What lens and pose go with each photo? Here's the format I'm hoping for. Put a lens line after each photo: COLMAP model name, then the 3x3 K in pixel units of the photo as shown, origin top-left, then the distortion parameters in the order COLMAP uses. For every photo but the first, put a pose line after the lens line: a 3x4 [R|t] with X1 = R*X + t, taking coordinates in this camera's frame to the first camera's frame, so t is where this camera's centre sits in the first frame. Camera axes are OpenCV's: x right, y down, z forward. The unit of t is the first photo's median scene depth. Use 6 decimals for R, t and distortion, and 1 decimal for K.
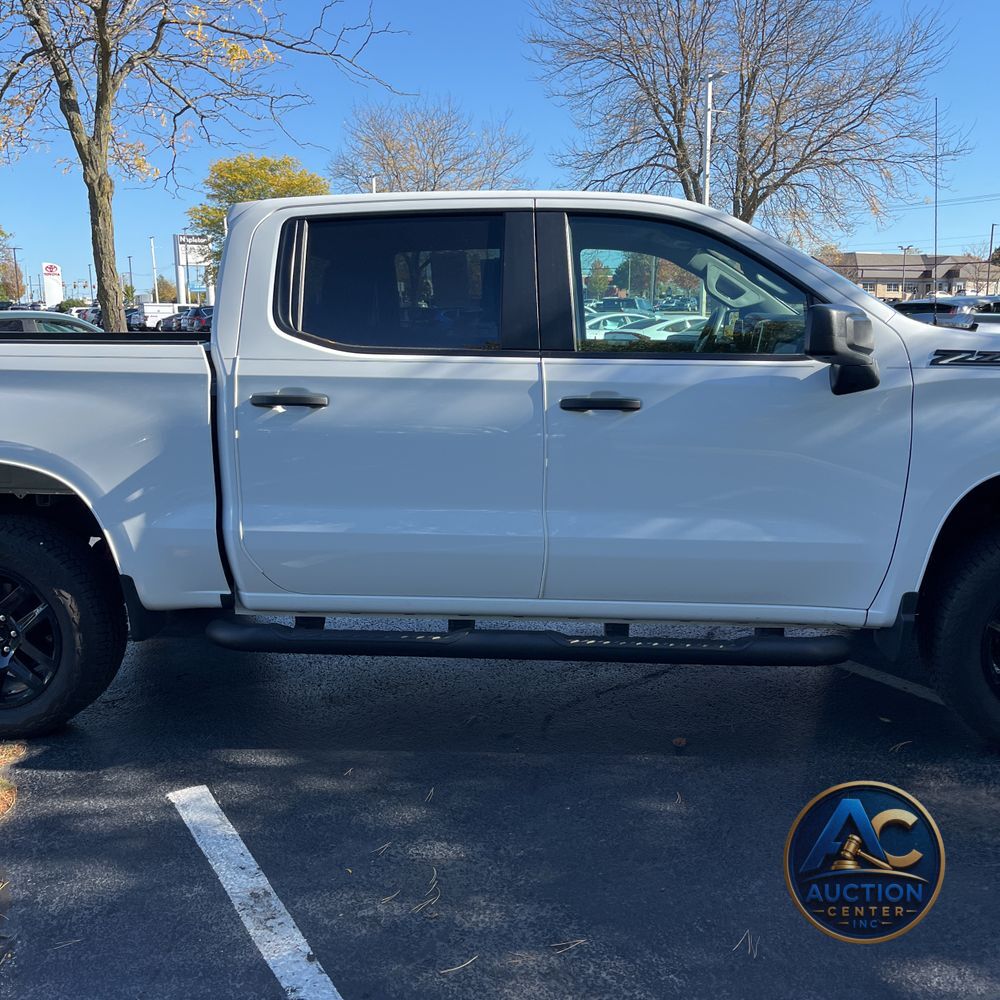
lens RADIAL K [[1005.4, 0, 504.7], [0, 1005.4, 500.6], [0, 0, 1]] dist [0.053456, -0.067538]
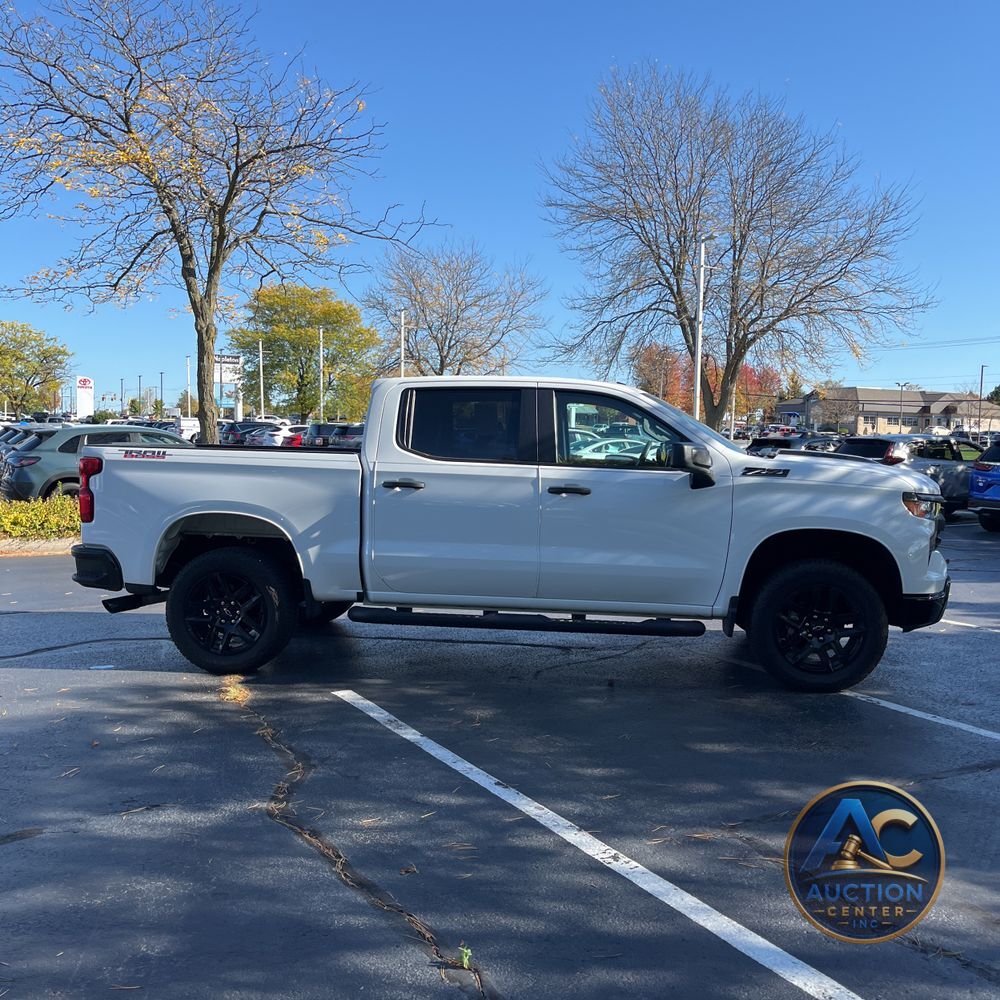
lens RADIAL K [[1005.4, 0, 504.7], [0, 1005.4, 500.6], [0, 0, 1]] dist [0.053456, -0.067538]
pose [[0.999548, 0.027724, -0.011662, -0.001035], [-0.028906, 0.992620, -0.117774, 0.041823], [0.008310, 0.118058, 0.992972, -0.245868]]
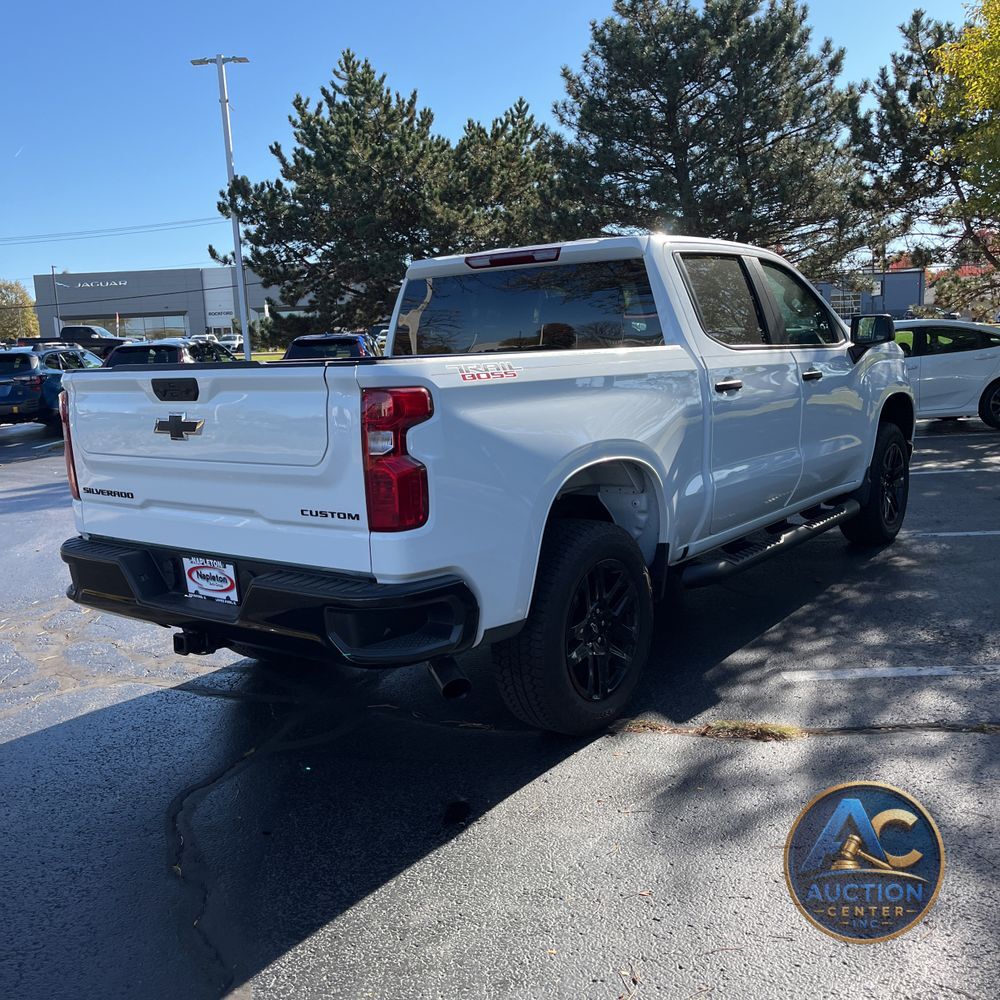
lens RADIAL K [[993.5, 0, 500.0], [0, 993.5, 500.0], [0, 0, 1]] dist [0.020178, 0.023149]
pose [[0.515024, -0.147707, 0.844354, -0.447780], [0.190612, 0.980113, 0.055190, -0.023899], [-0.835714, 0.132520, 0.532936, 0.163782]]
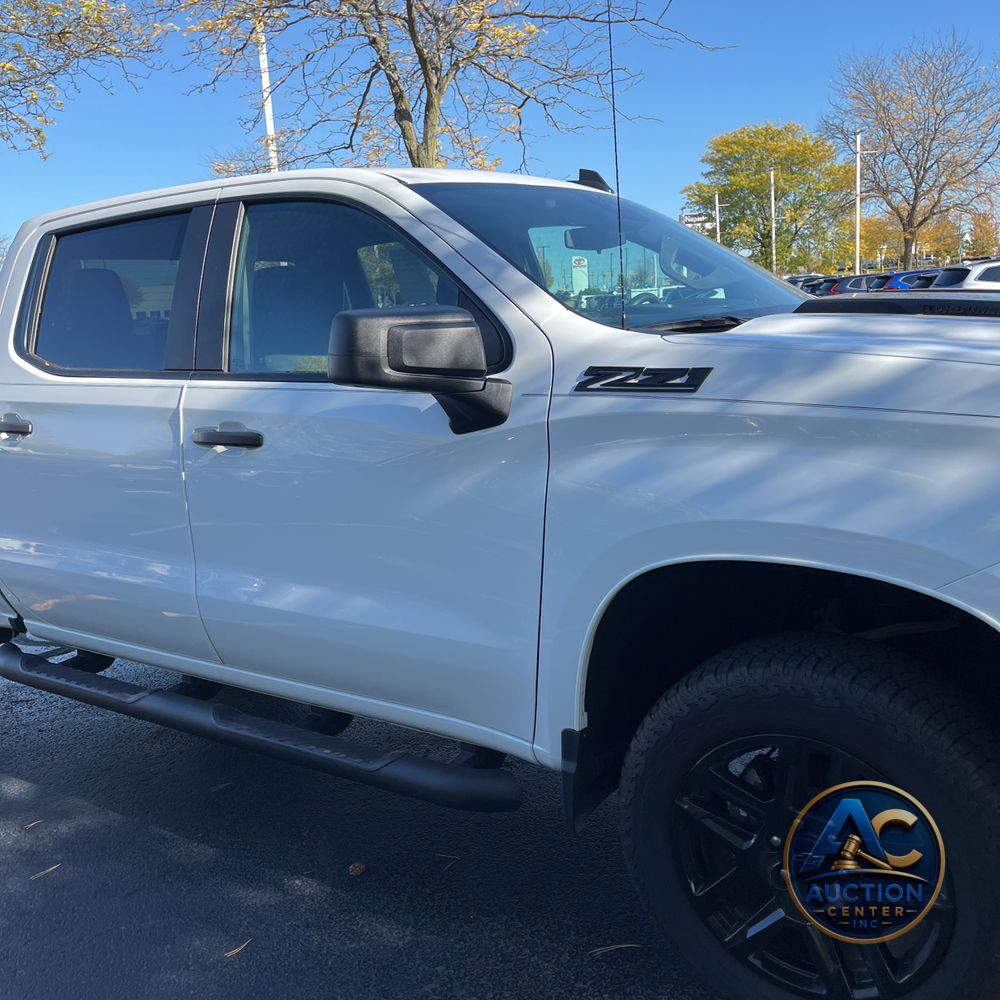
lens RADIAL K [[993.5, 0, 500.0], [0, 993.5, 500.0], [0, 0, 1]] dist [0.020178, 0.023149]
pose [[0.874385, 0.047623, -0.482890, 0.191113], [-0.033638, 0.998727, 0.037586, -0.023893], [0.484065, -0.016621, 0.874874, 0.115629]]
